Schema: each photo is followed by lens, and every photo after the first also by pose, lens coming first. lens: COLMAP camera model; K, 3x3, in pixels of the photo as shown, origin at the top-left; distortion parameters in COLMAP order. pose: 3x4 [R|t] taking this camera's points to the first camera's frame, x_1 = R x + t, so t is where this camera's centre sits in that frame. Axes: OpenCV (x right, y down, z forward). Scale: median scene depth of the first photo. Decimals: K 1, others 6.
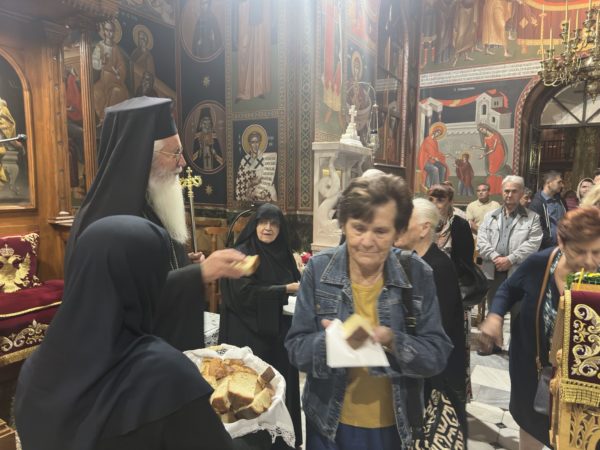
lens RADIAL K [[422.9, 0, 307.1], [0, 422.9, 226.9], [0, 0, 1]] dist [0.062566, -0.074811]
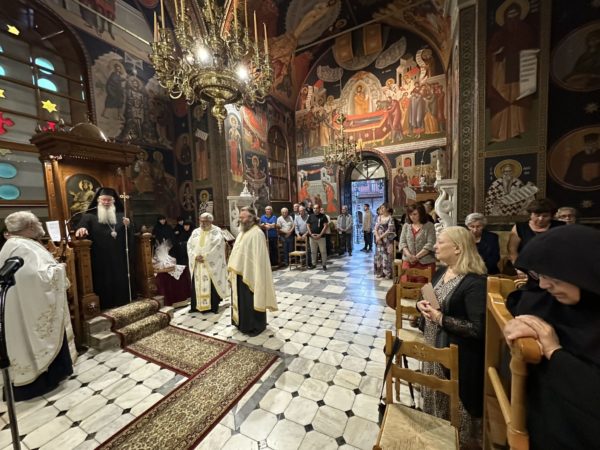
lens RADIAL K [[240.4, 0, 301.6], [0, 240.4, 225.0], [0, 0, 1]] dist [-0.008537, 0.000842]
pose [[0.996452, -0.057158, 0.061778, 0.328308], [0.058989, 0.997859, -0.028227, 0.030108], [-0.060032, 0.031771, 0.997691, -0.393377]]
